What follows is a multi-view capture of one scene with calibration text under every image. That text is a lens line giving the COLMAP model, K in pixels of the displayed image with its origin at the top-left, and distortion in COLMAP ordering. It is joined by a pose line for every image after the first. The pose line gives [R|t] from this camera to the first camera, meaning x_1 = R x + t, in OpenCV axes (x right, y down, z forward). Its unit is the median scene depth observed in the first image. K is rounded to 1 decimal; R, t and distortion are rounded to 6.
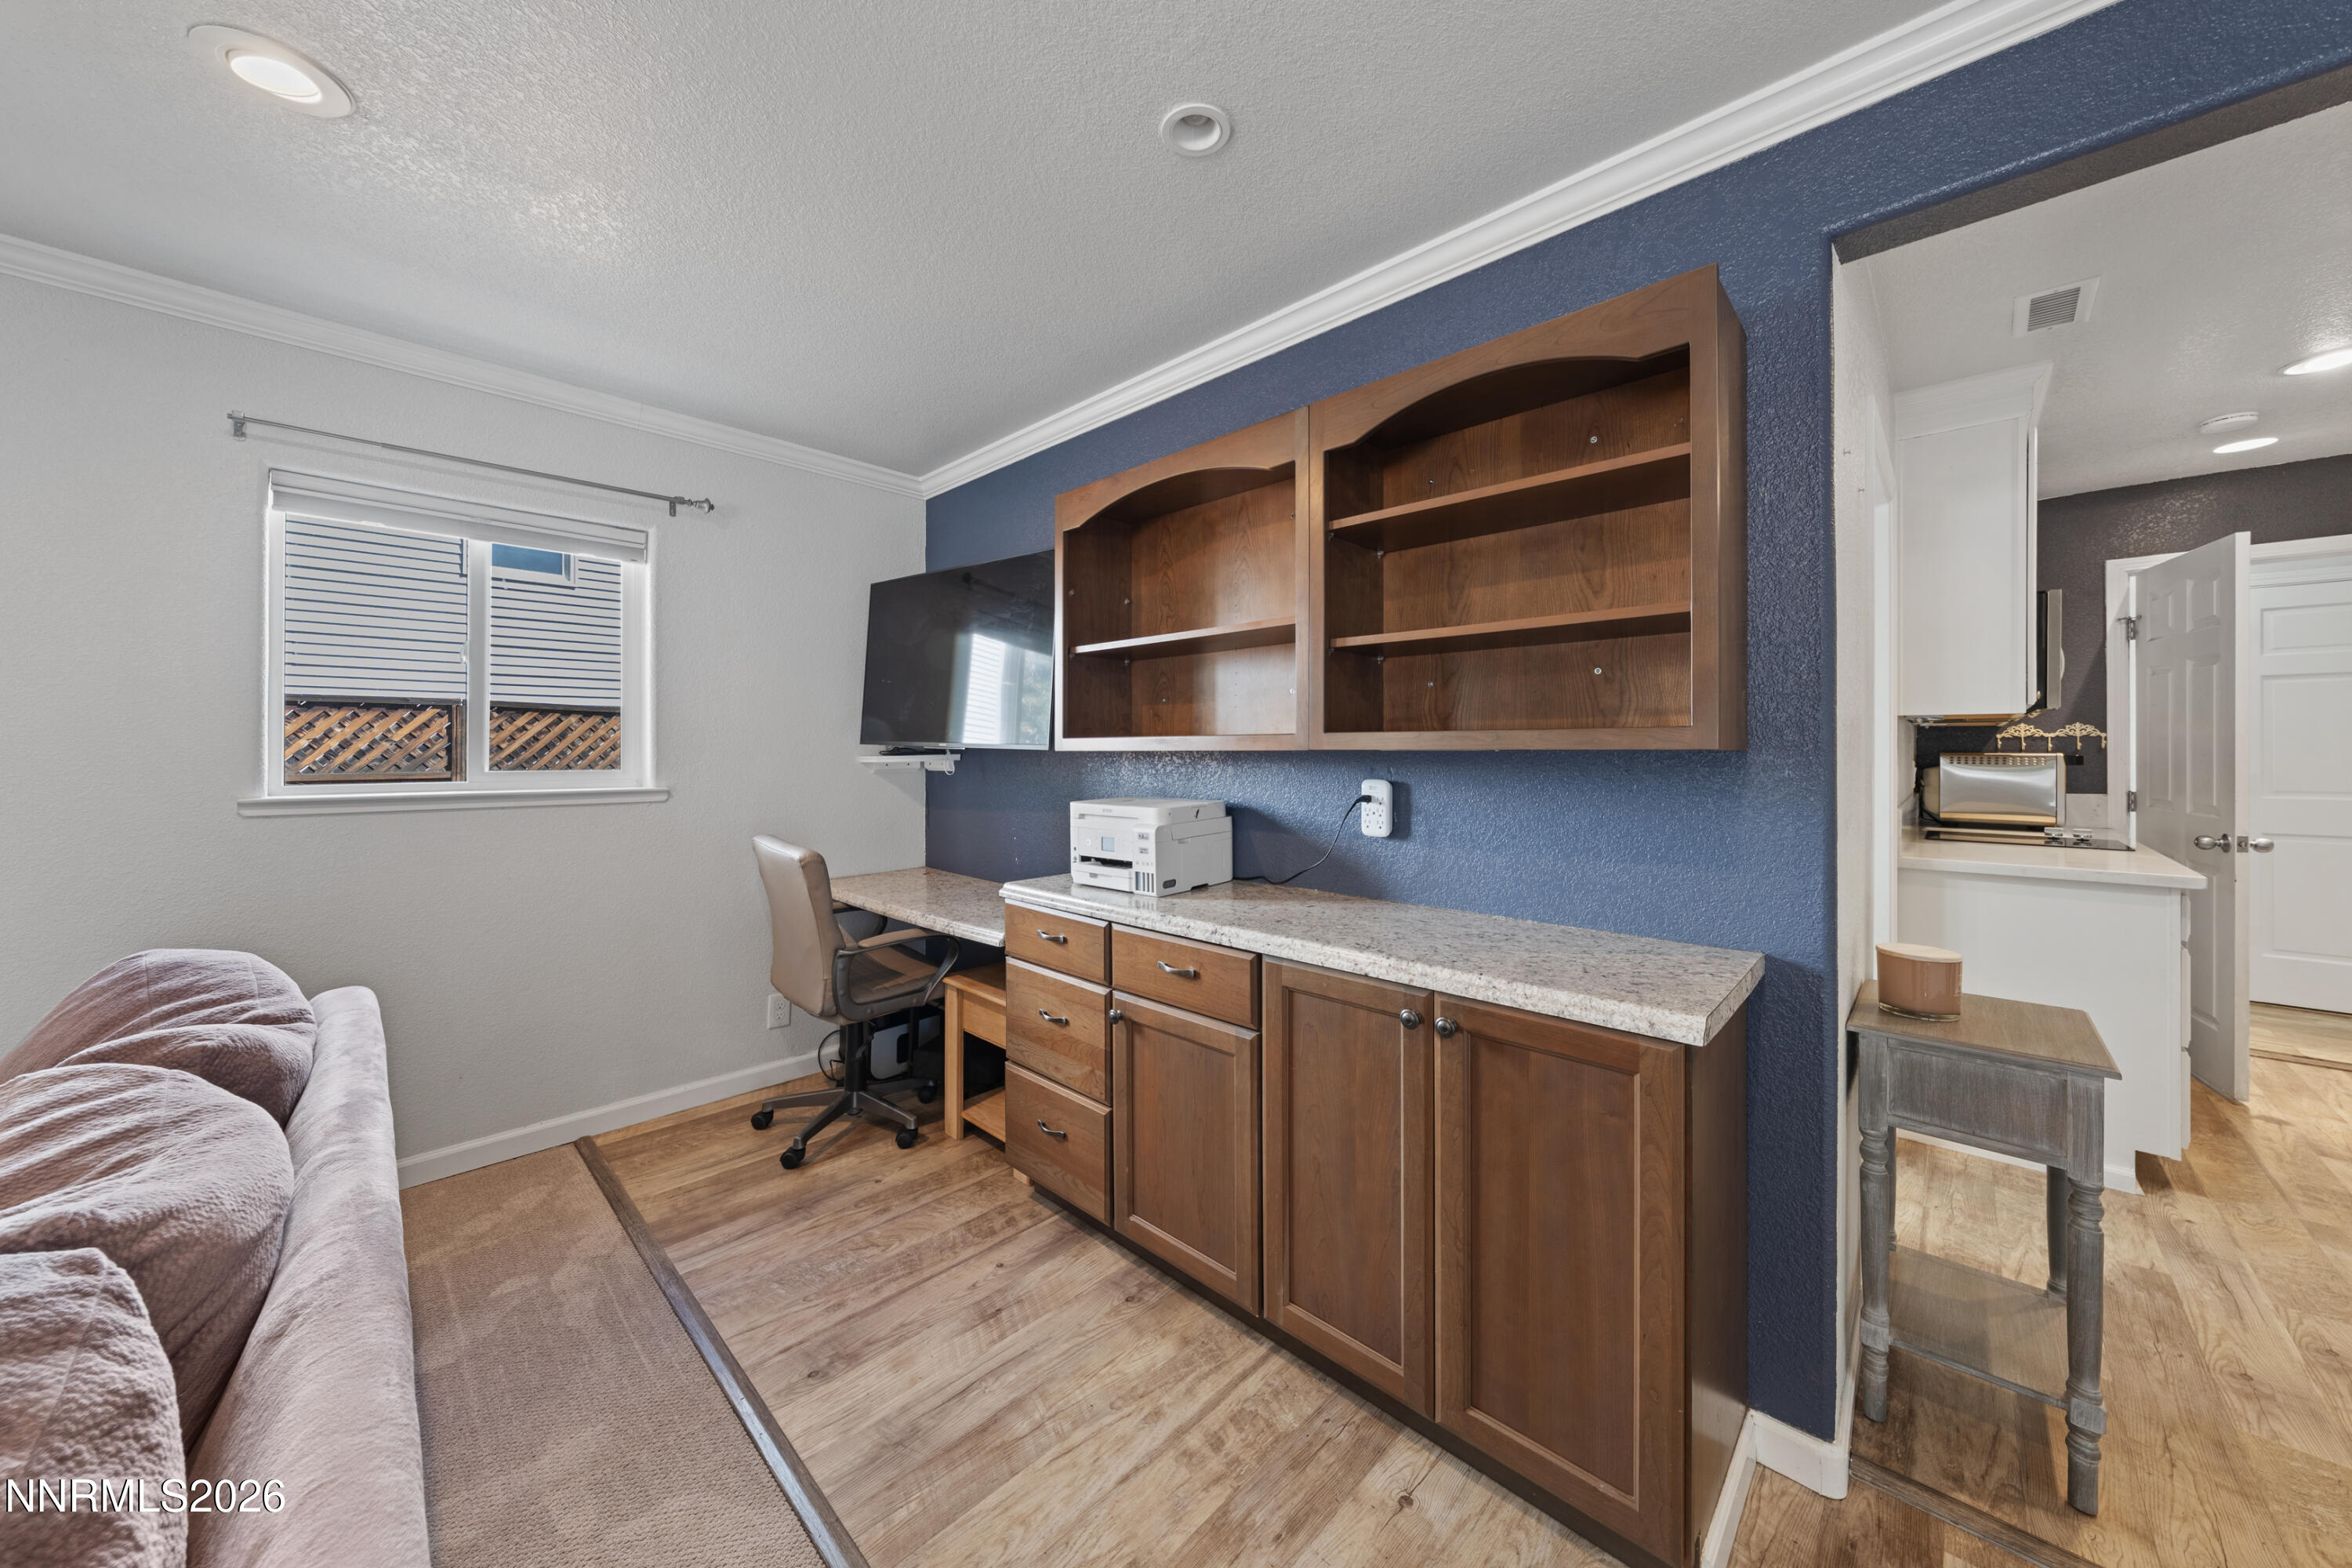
lens RADIAL K [[808.6, 0, 1199.7], [0, 808.6, 750.9], [0, 0, 1]] dist [-0.000190, 0.000066]
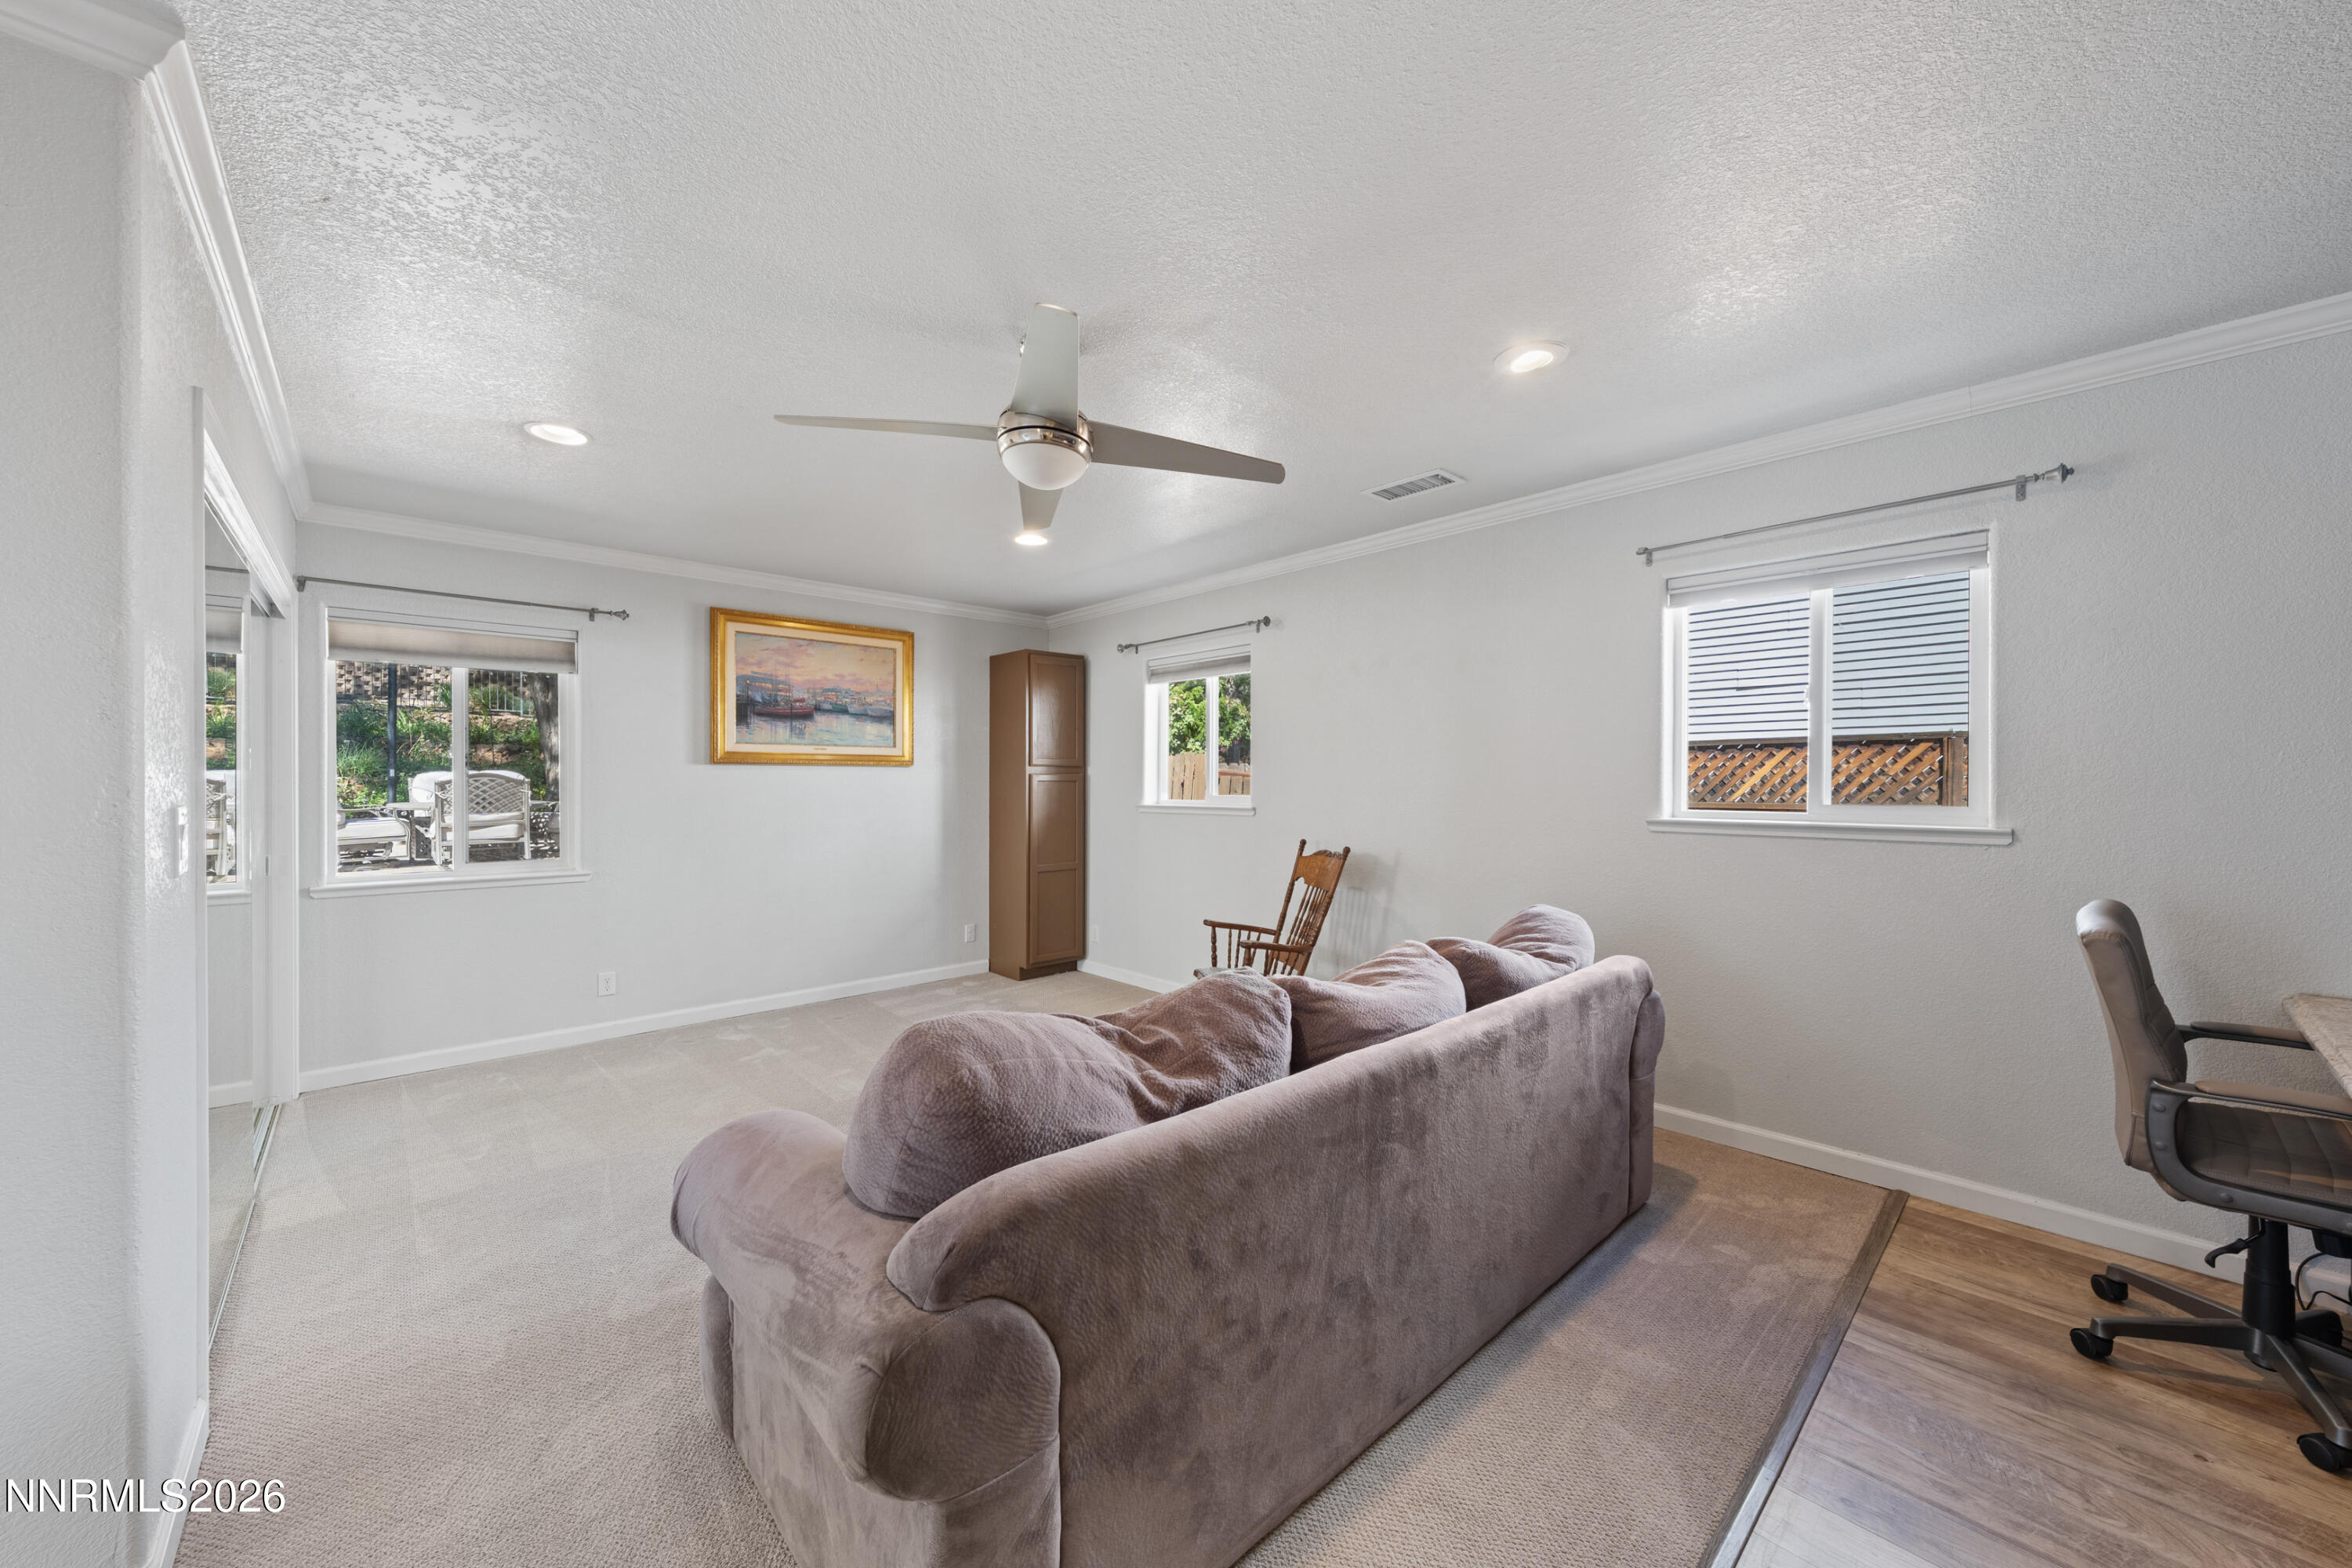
lens RADIAL K [[867.7, 0, 1174.3], [0, 867.7, 787.7], [0, 0, 1]] dist [0.000257, 0.000238]
pose [[-0.065090, 0.005140, -0.997866, 0.338128], [-0.001280, 0.999985, 0.005234, -0.000769], [0.997879, 0.001618, -0.065082, 0.231188]]
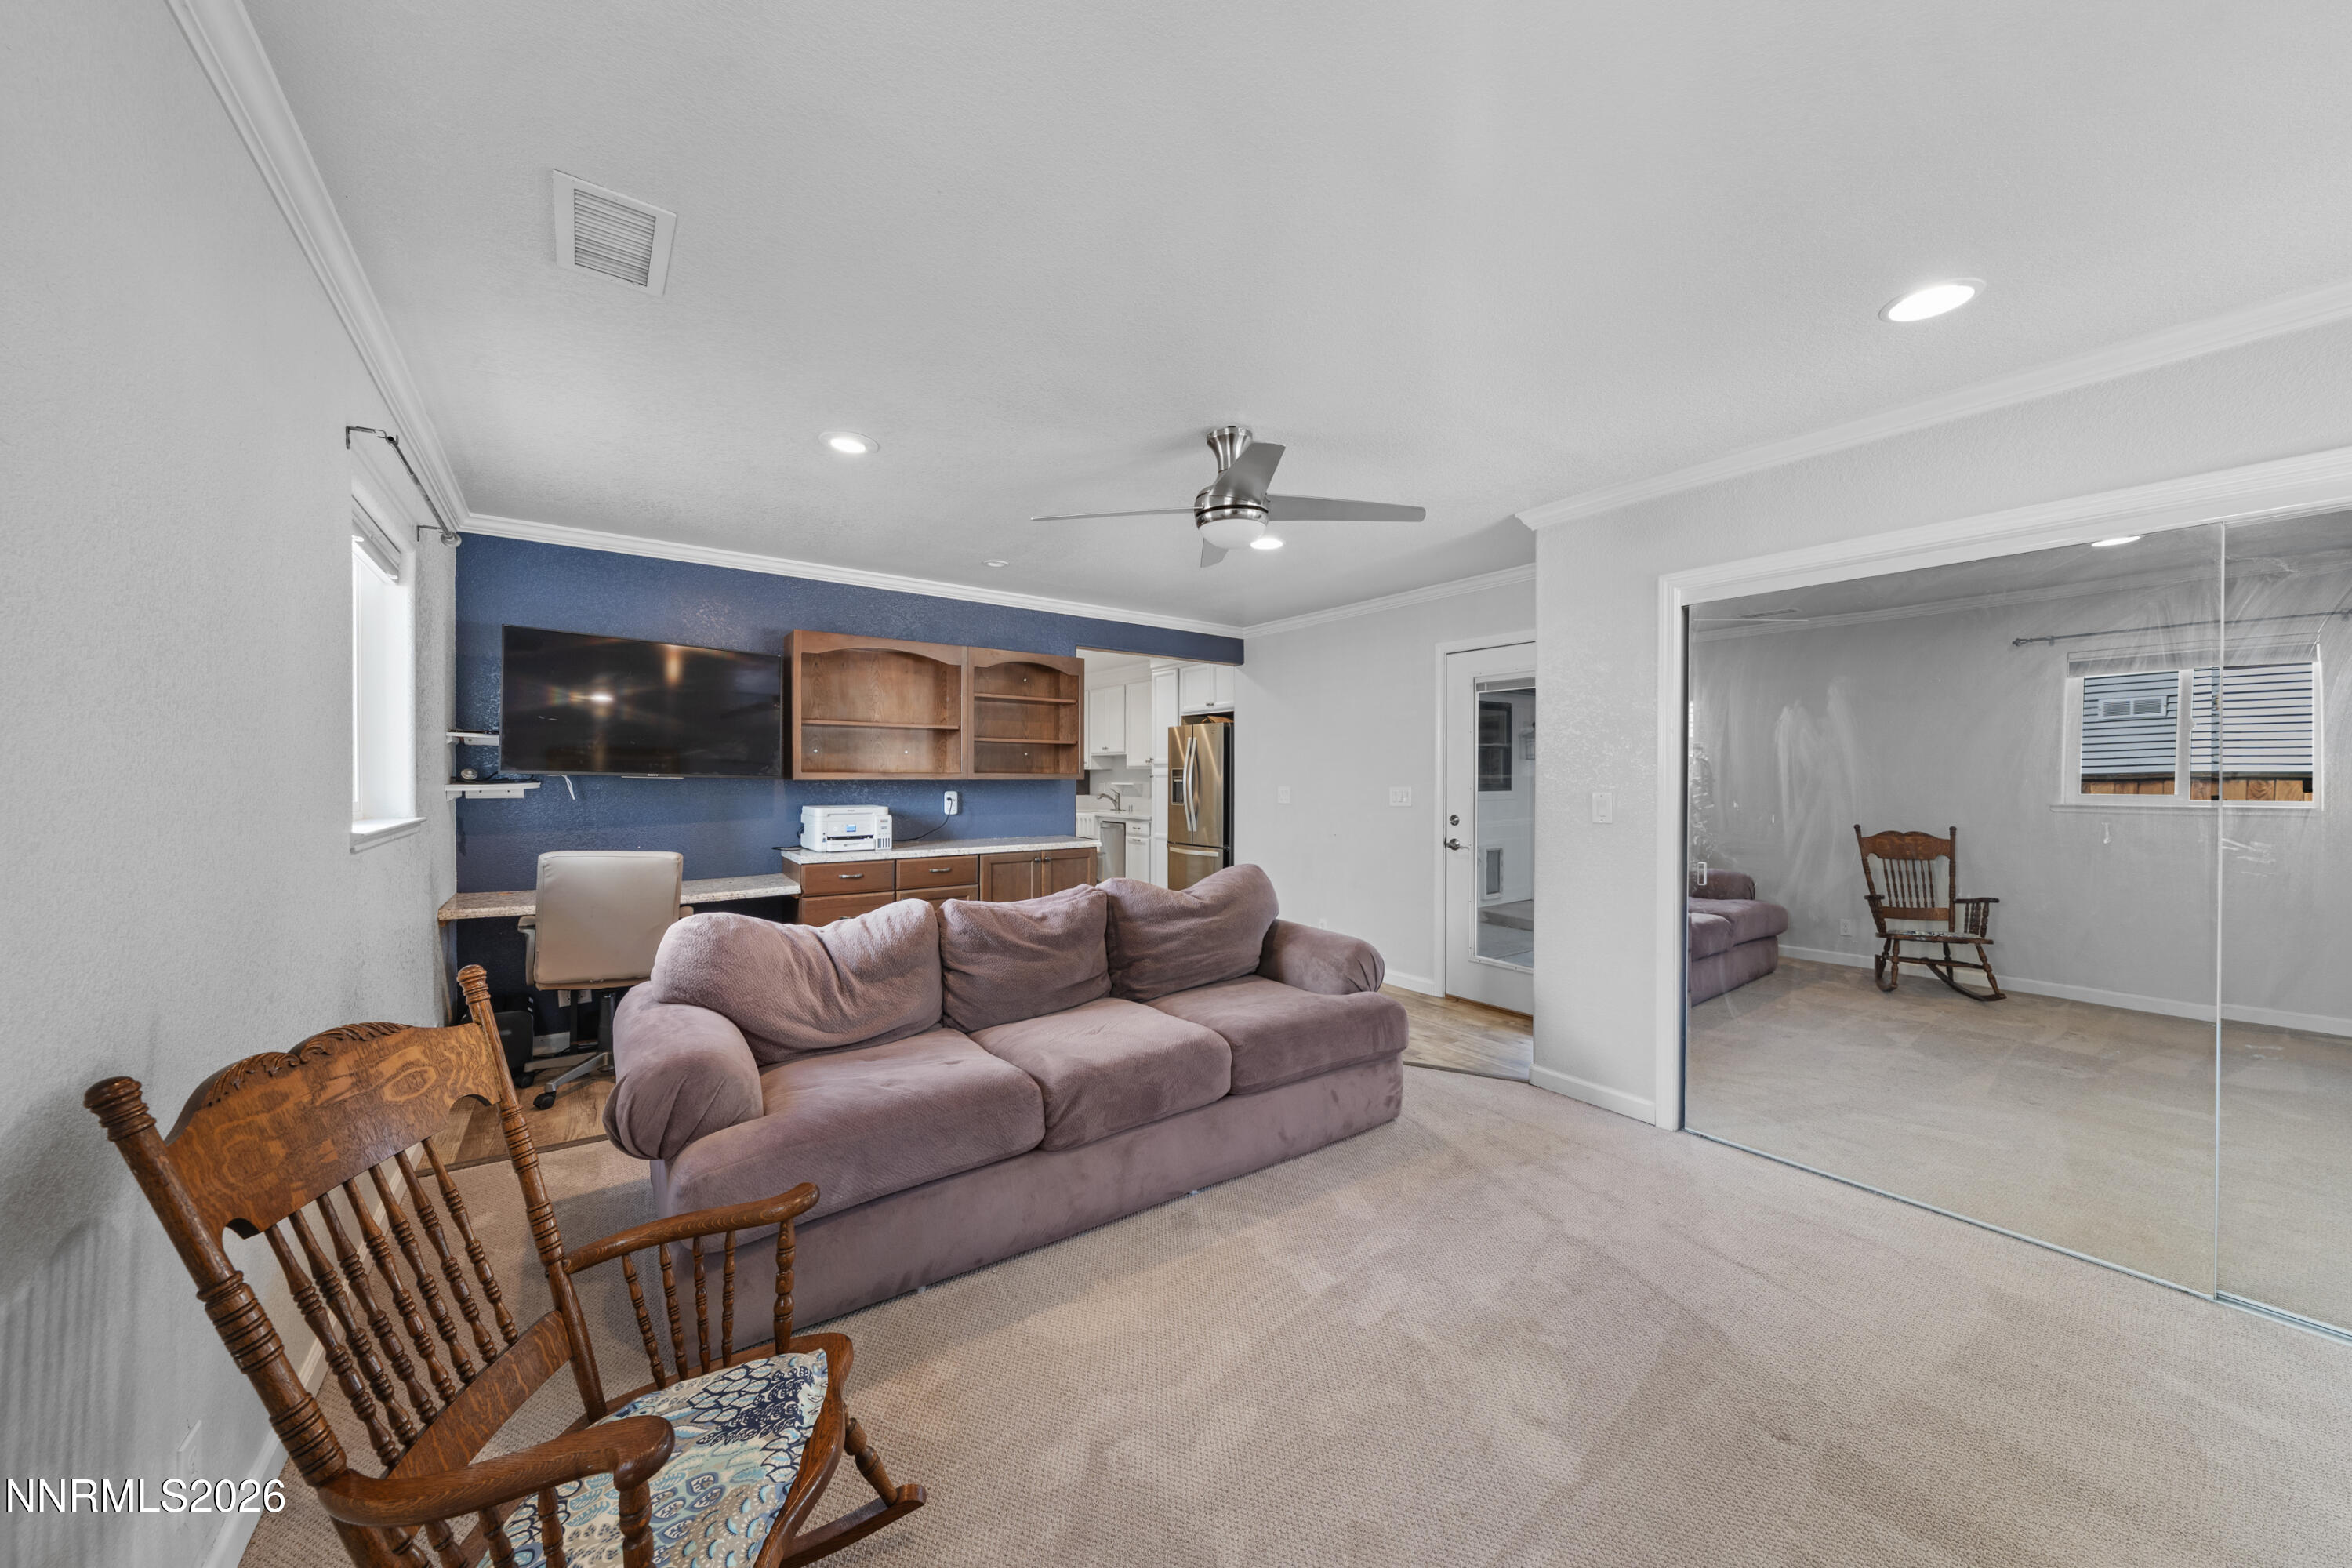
lens RADIAL K [[808.6, 0, 1171.5], [0, 808.6, 775.7], [0, 0, 1]] dist [-0.000190, 0.000066]
pose [[0.183525, -0.005443, 0.983000, -1.717545], [-0.001331, 0.999982, 0.005786, -0.023227], [-0.983014, -0.002370, 0.183514, -0.111991]]
